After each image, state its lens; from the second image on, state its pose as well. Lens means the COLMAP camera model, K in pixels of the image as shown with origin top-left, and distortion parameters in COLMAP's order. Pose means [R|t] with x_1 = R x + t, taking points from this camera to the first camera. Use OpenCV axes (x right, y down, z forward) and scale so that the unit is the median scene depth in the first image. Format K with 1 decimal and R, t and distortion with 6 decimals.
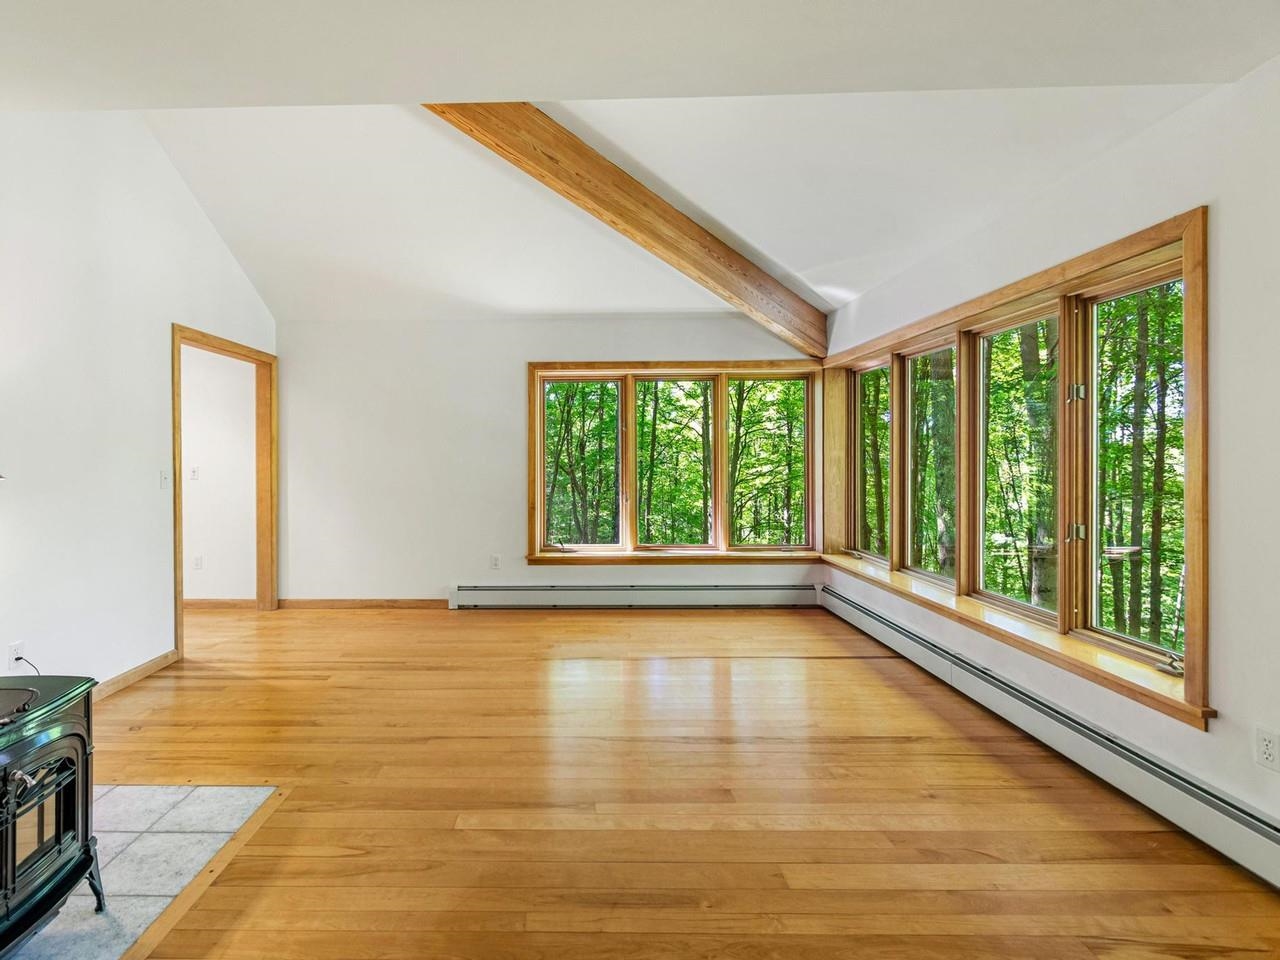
lens RADIAL K [[652.3, 0, 562.3], [0, 652.3, 463.7], [0, 0, 1]] dist [0.000201, 0.000135]
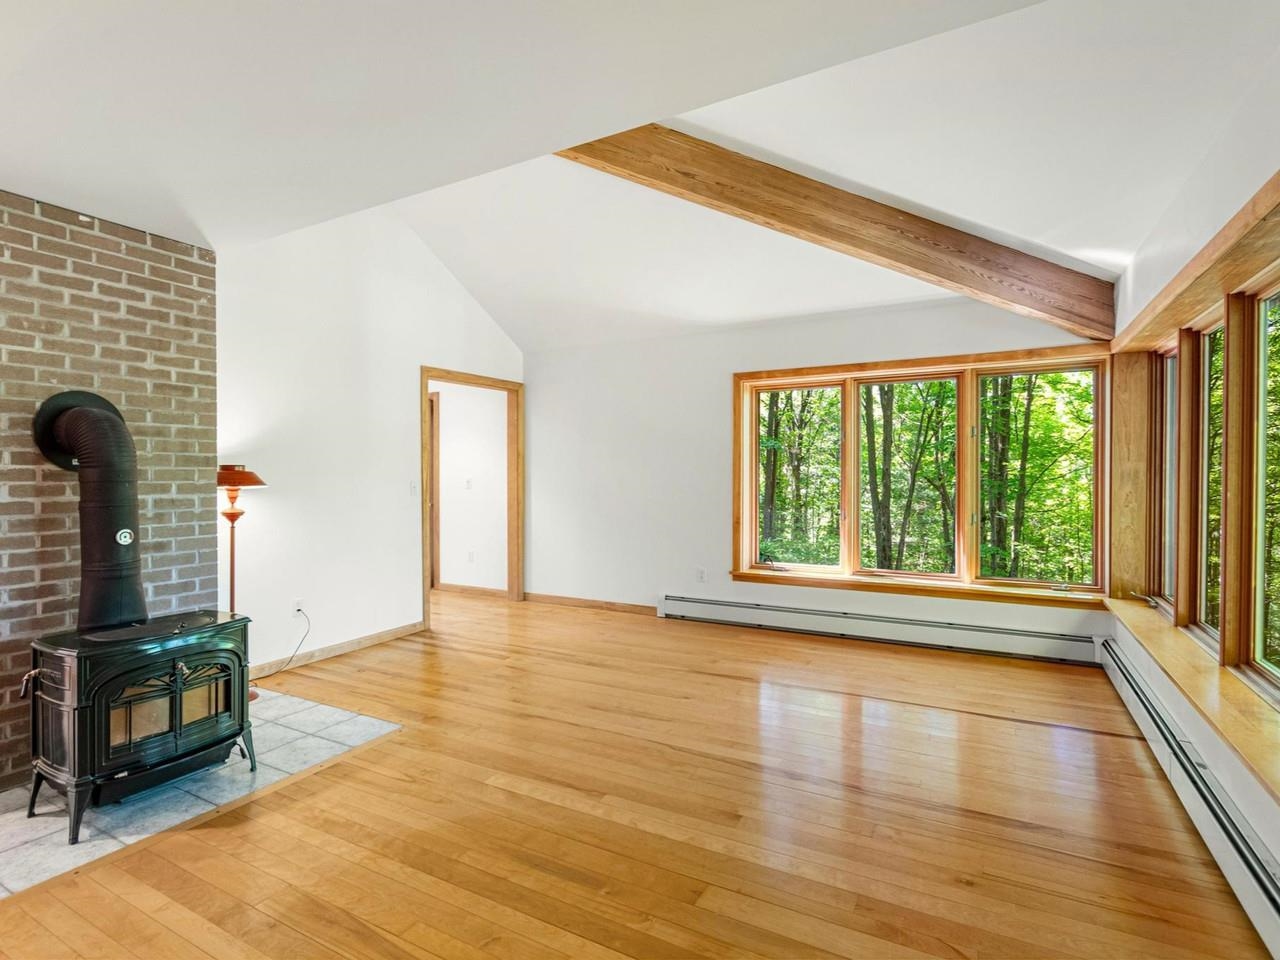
lens RADIAL K [[674.5, 0, 576.7], [0, 674.5, 480.6], [0, 0, 1]] dist [0.001268, -0.000277]
pose [[0.866230, 0.008410, -0.499574, 0.267049], [-0.004617, 0.999950, 0.008828, -0.002723], [0.499624, -0.005341, 0.866226, 0.007218]]
